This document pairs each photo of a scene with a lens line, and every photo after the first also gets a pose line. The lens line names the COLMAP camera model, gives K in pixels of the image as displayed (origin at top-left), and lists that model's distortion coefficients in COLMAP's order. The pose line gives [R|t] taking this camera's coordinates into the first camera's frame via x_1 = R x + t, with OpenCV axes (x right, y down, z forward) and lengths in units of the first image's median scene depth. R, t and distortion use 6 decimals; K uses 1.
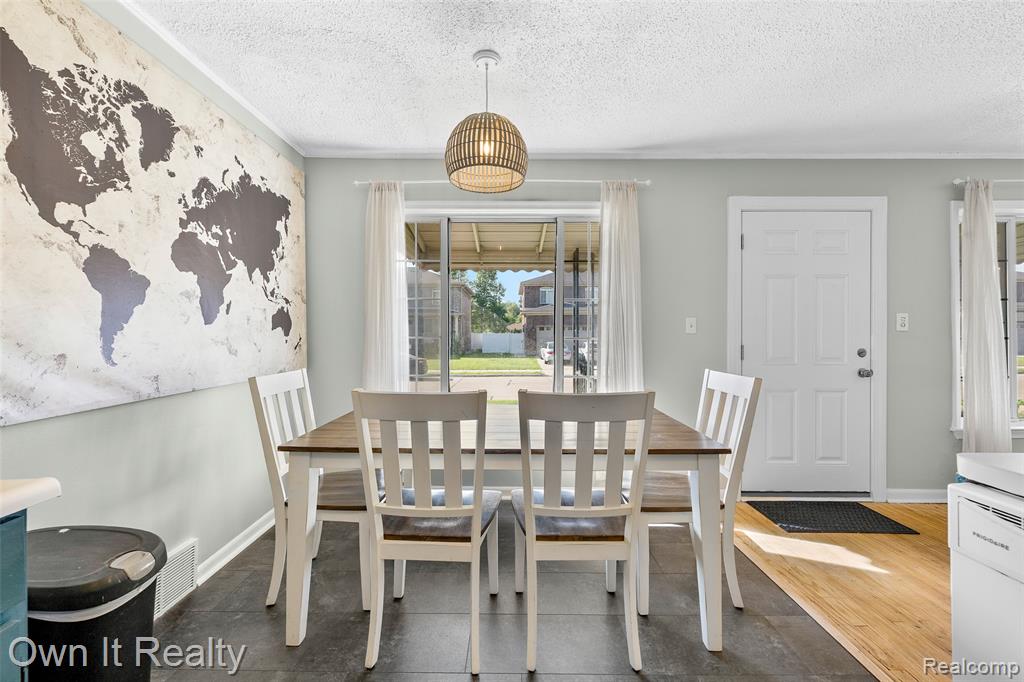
lens RADIAL K [[413.2, 0, 509.7], [0, 413.2, 333.8], [0, 0, 1]] dist [-0.005689, 0.002397]
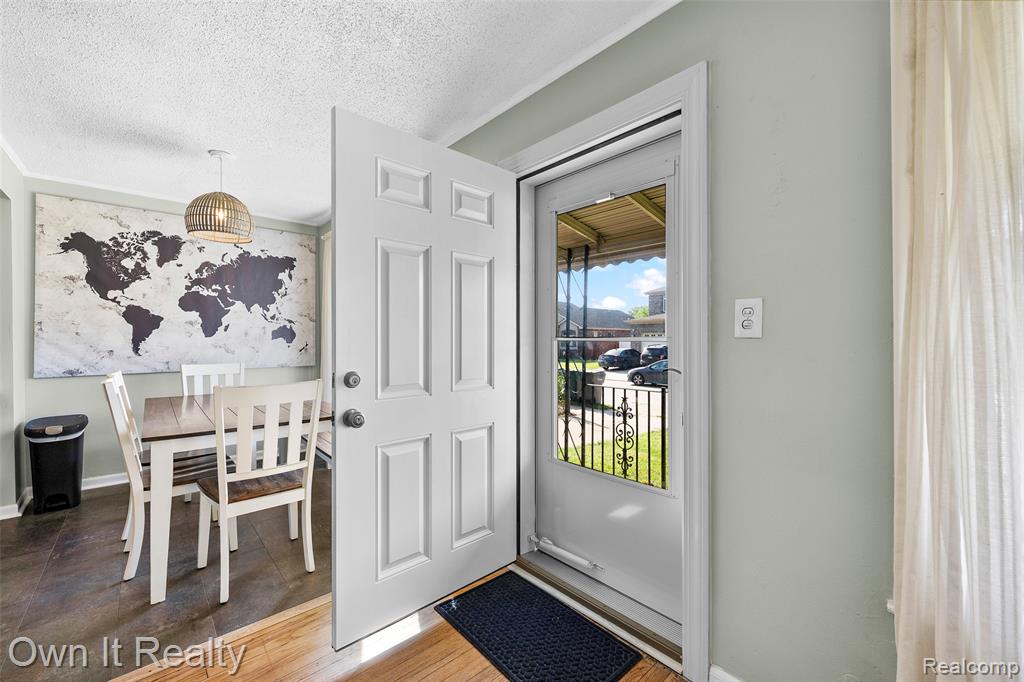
lens RADIAL K [[413.2, 0, 525.6], [0, 413.2, 340.7], [0, 0, 1]] dist [-0.005689, 0.002397]
pose [[0.678730, -0.000020, -0.734388, 1.808386], [0.001035, 0.999999, 0.000930, -0.006705], [0.734387, -0.001391, 0.678730, 0.832193]]
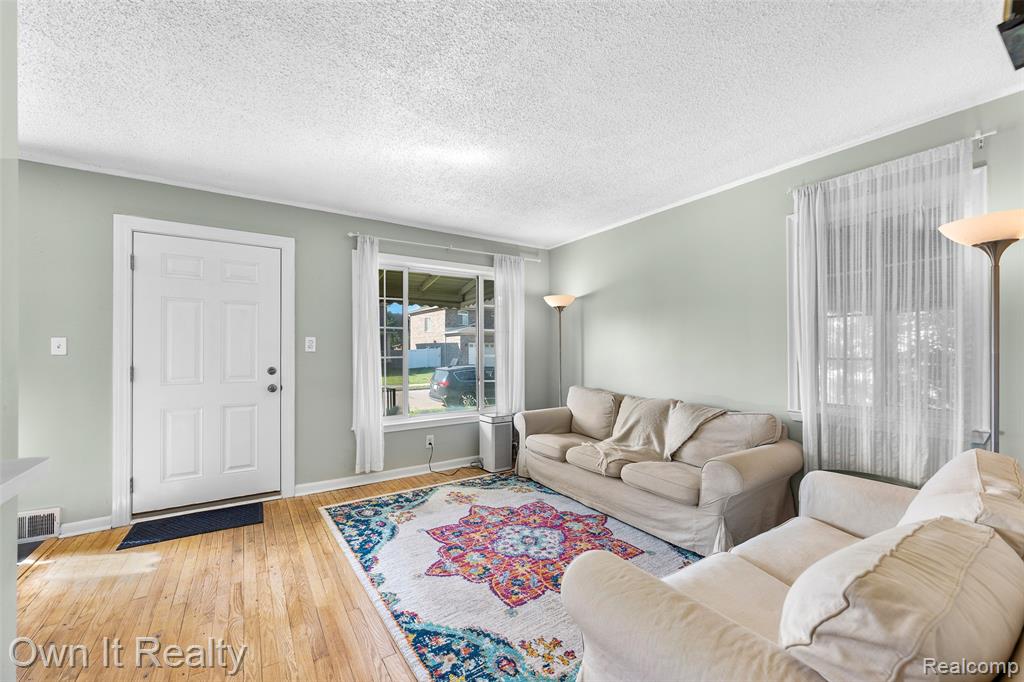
lens RADIAL K [[413.2, 0, 498.1], [0, 413.2, 348.6], [0, 0, 1]] dist [-0.005689, 0.002397]
pose [[0.836256, 0.002298, 0.548335, 1.212223], [0.000109, 0.999991, -0.004357, -0.017422], [-0.548339, 0.003703, 0.836248, -0.497650]]
